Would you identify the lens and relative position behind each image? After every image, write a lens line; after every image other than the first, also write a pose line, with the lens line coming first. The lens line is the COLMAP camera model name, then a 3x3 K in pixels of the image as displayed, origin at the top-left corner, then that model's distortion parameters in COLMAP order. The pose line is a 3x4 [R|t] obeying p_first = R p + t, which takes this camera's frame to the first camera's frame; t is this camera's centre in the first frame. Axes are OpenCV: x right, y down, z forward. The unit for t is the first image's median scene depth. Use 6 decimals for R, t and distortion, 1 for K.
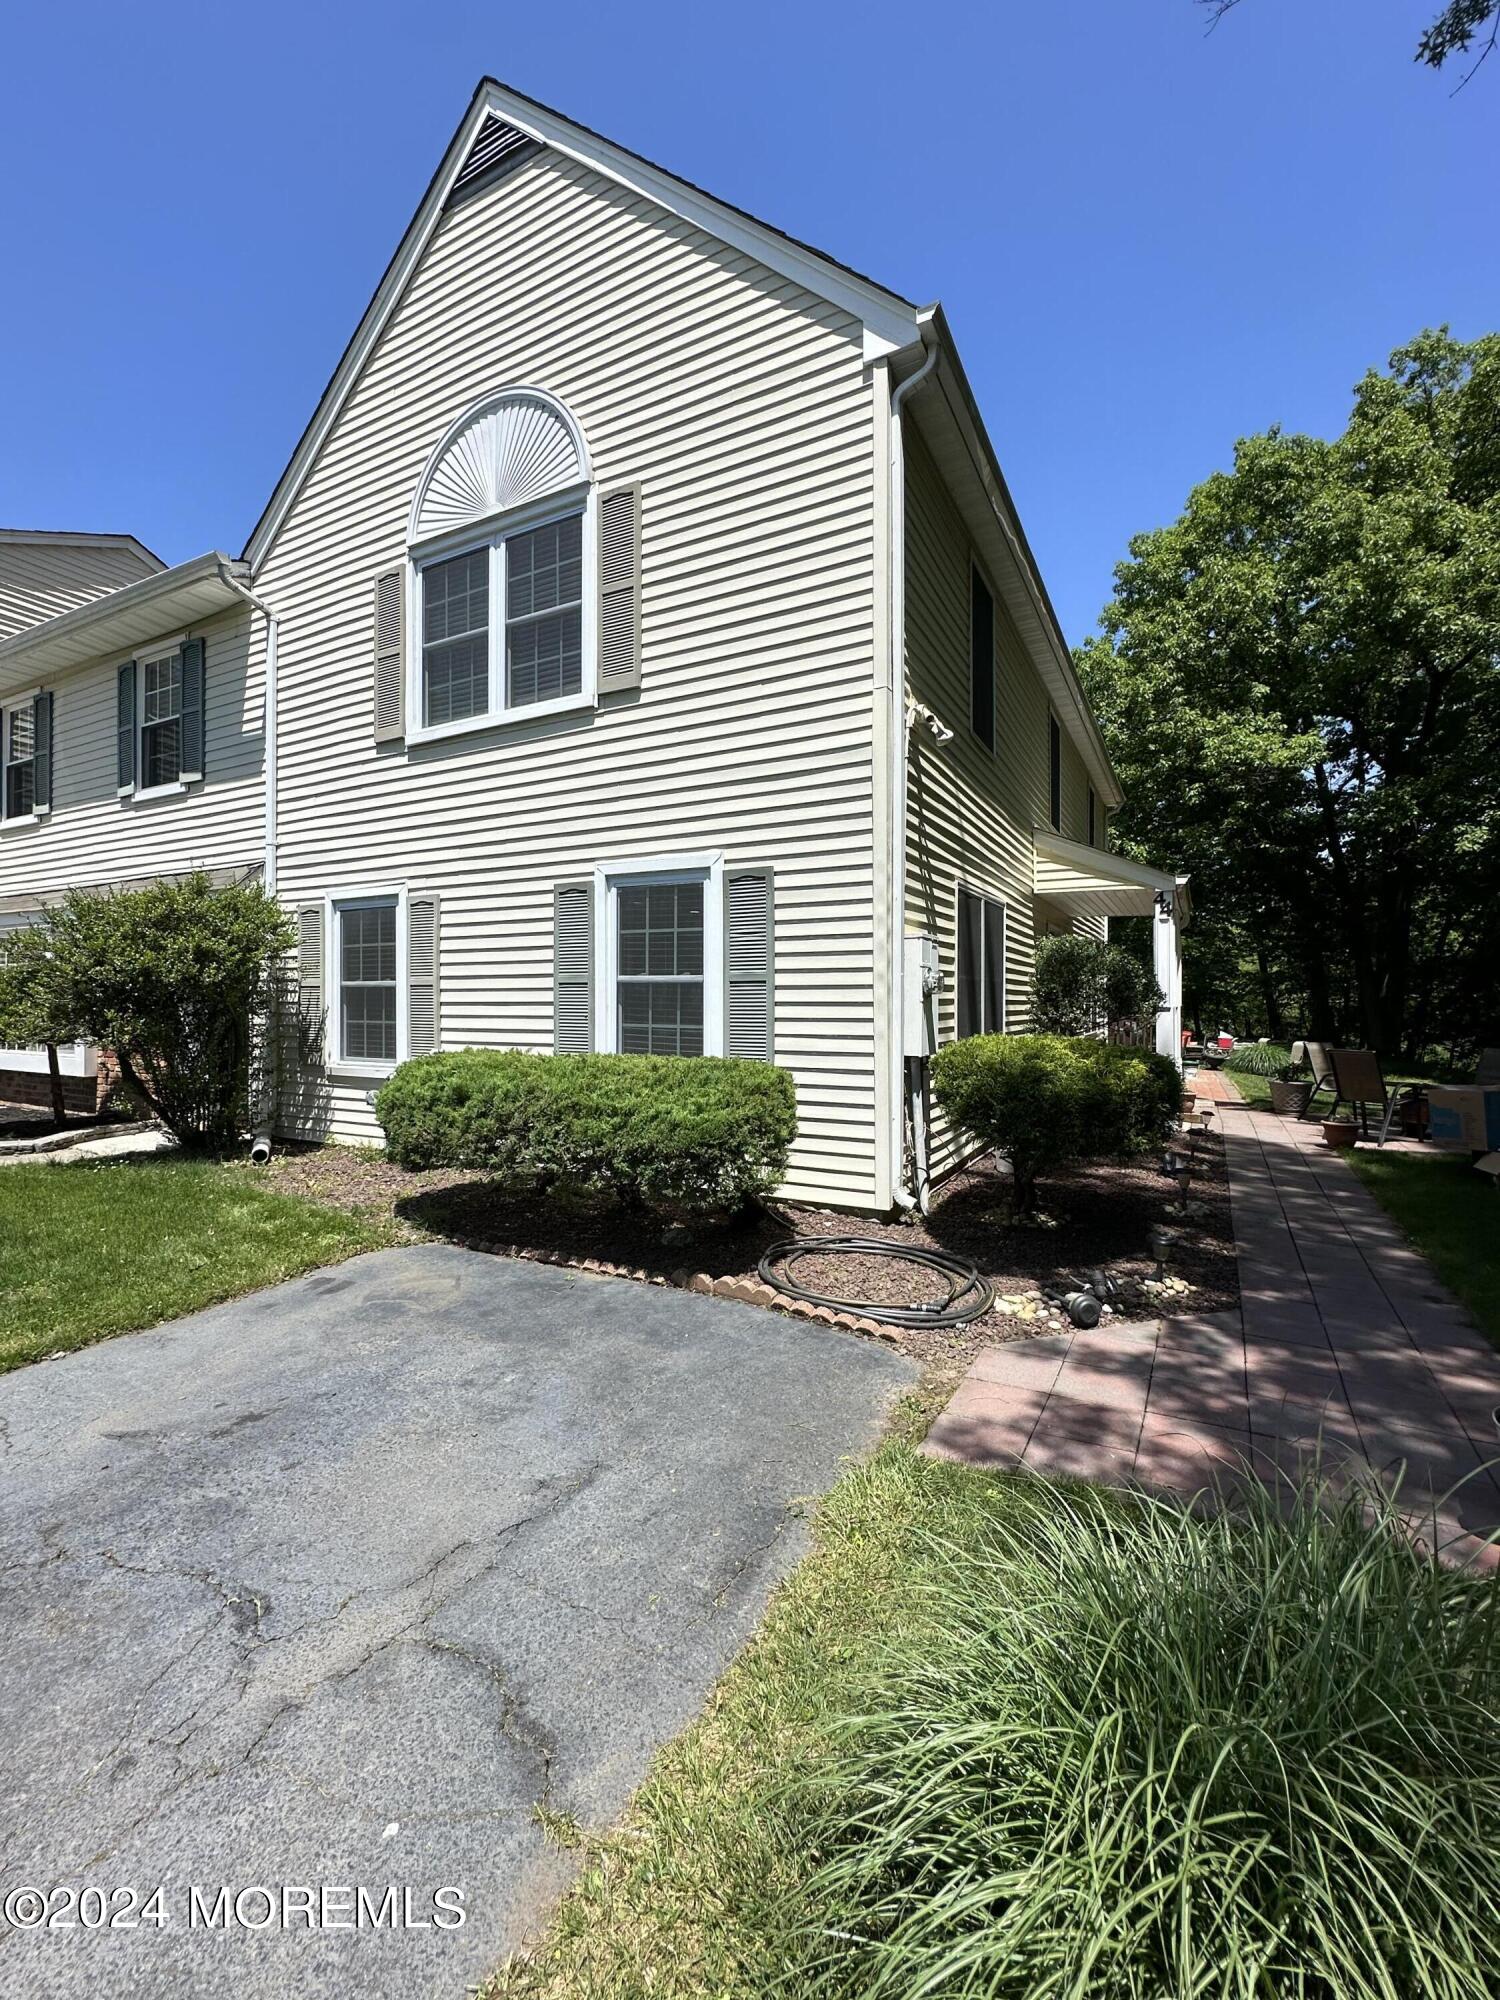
lens RADIAL K [[805.1, 0, 778.0], [0, 805.1, 991.8], [0, 0, 1]] dist [-0.001050, 0.000273]
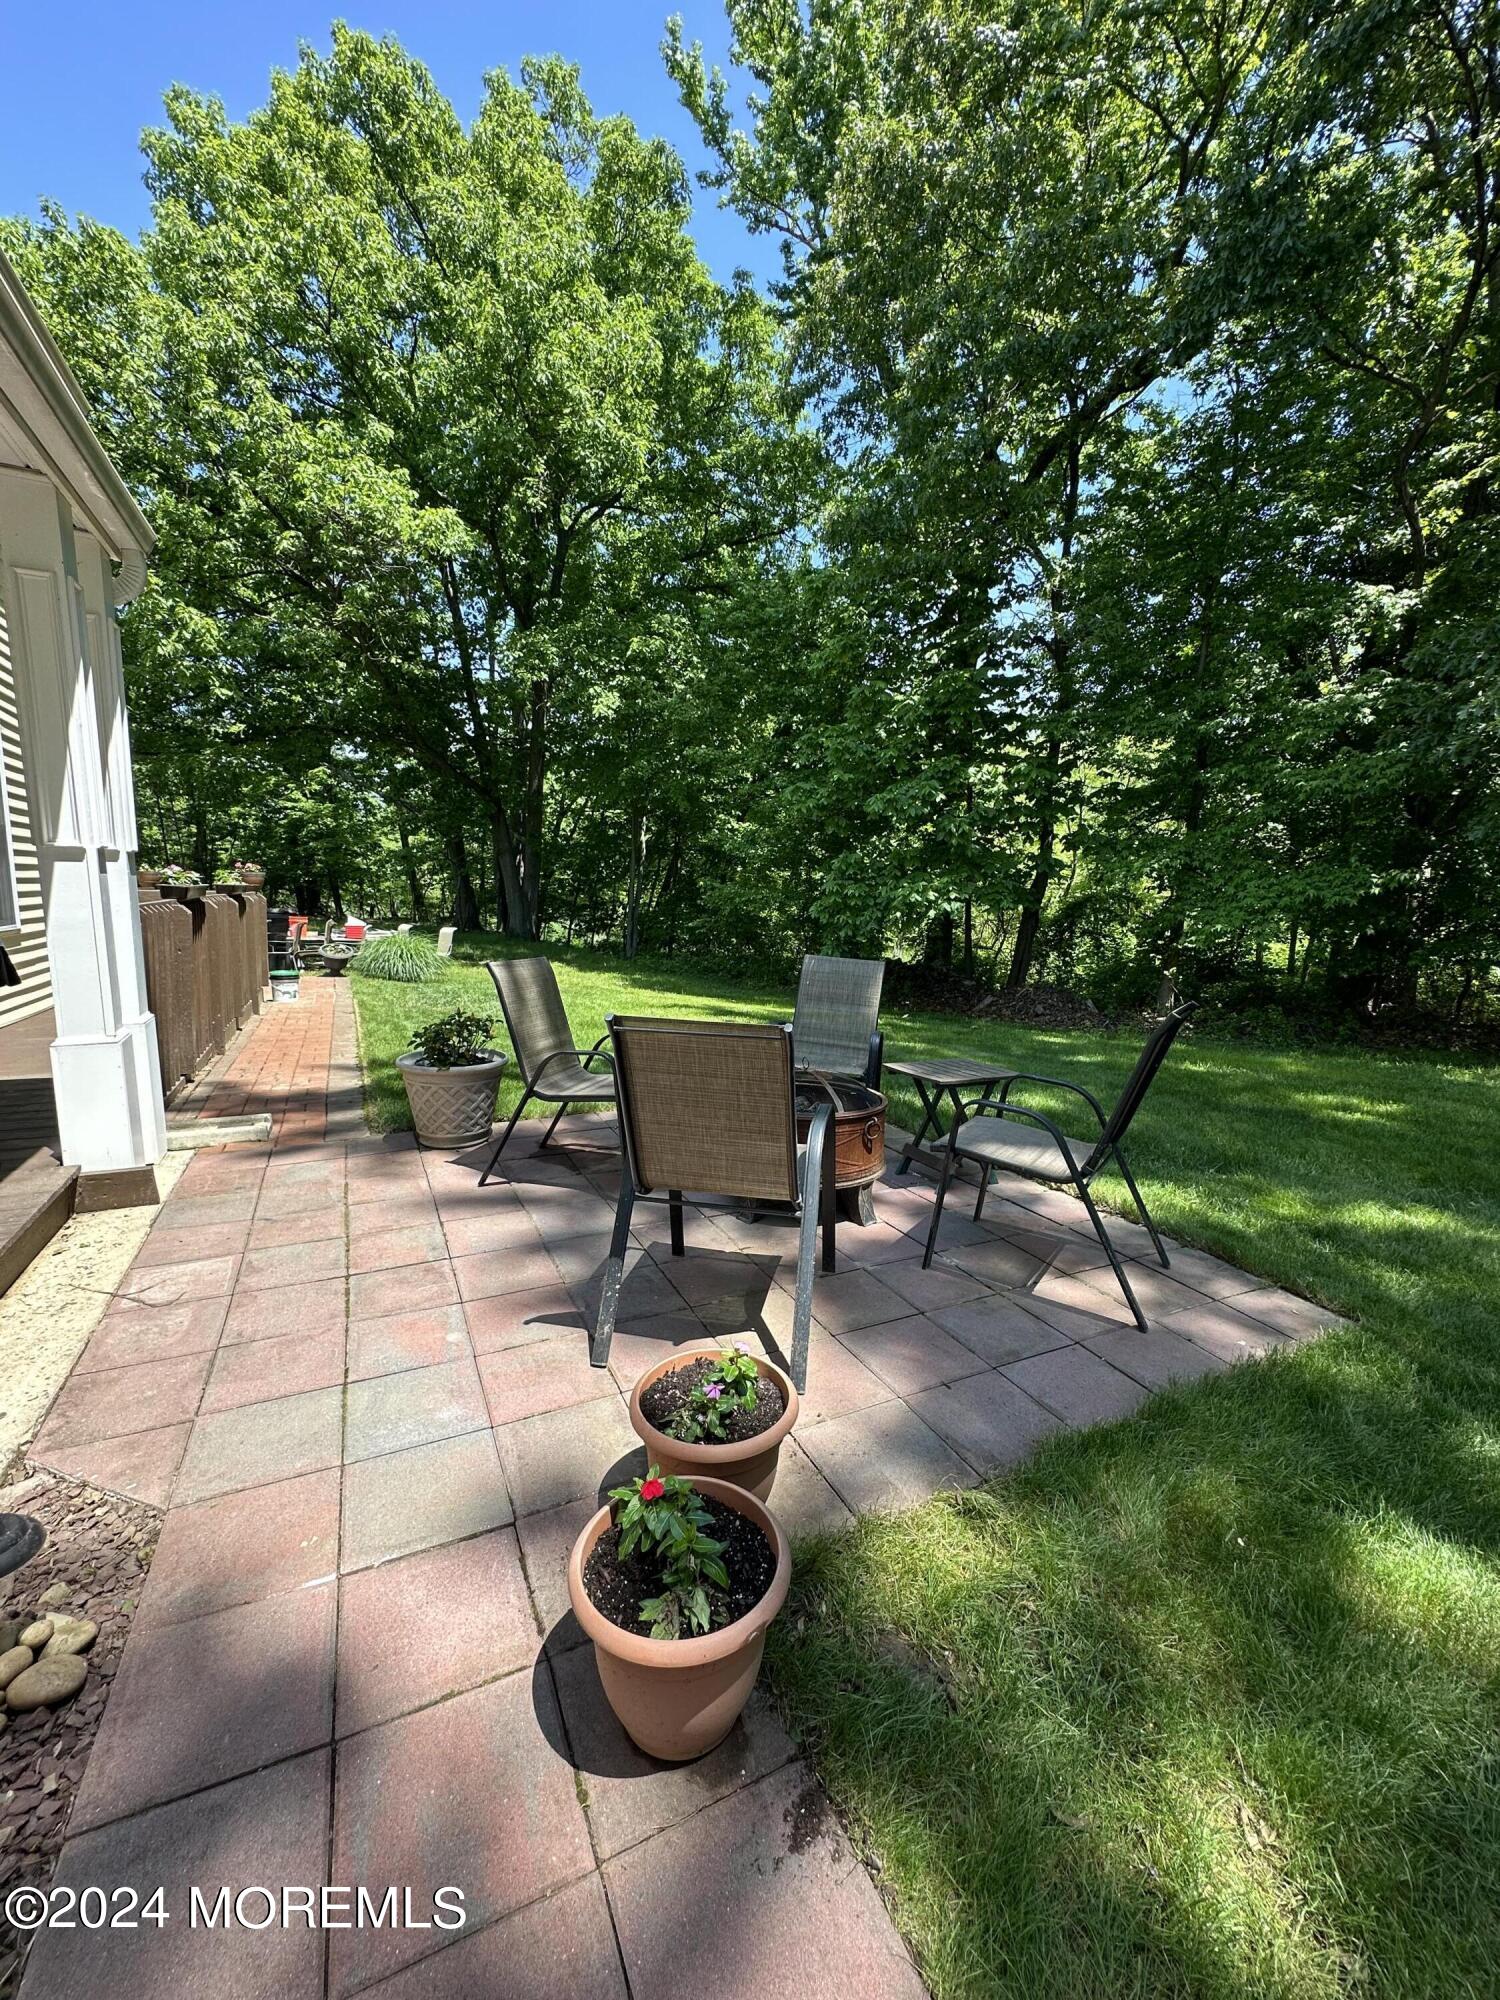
lens RADIAL K [[805.1, 0, 756.1], [0, 805.1, 995.4], [0, 0, 1]] dist [-0.001050, 0.000273]
pose [[0.584432, -0.100125, 0.805242, 0.176425], [-0.022122, 0.990023, 0.139156, 0.010840], [-0.811141, -0.099141, 0.576386, 0.282775]]
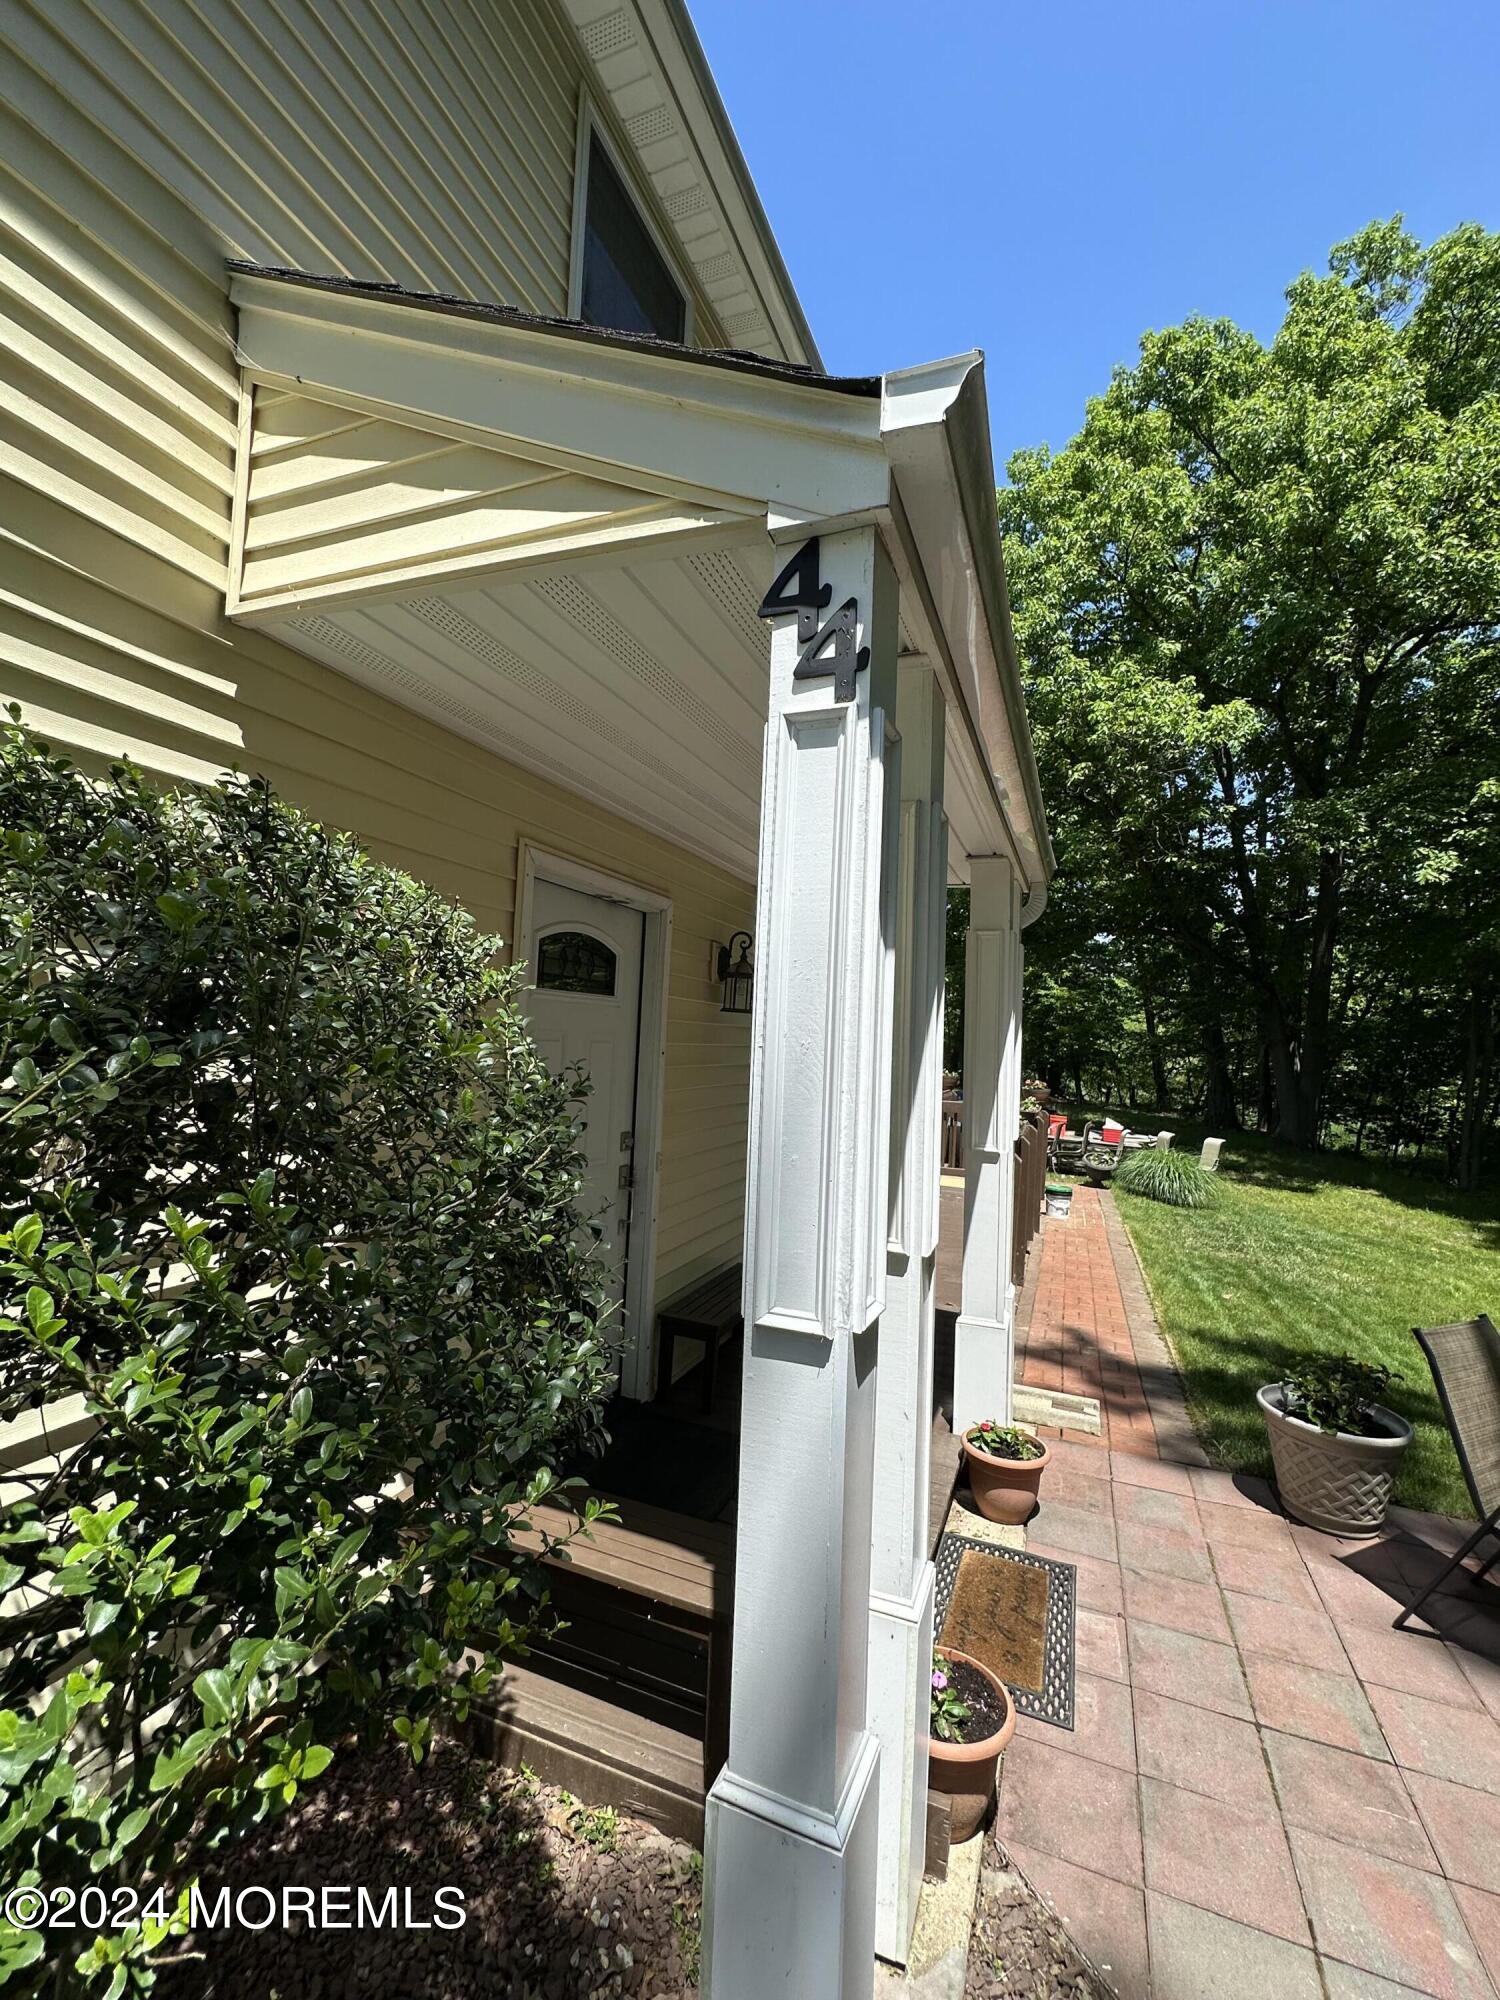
lens RADIAL K [[856.0, 0, 748.7], [0, 856.0, 995.9], [0, 0, 1]] dist [-0.002037, -0.000669]
pose [[0.993096, 0.045973, 0.107917, 0.156654], [-0.041327, 0.998136, -0.044904, -0.010748], [-0.109780, 0.040134, 0.993145, 0.293237]]
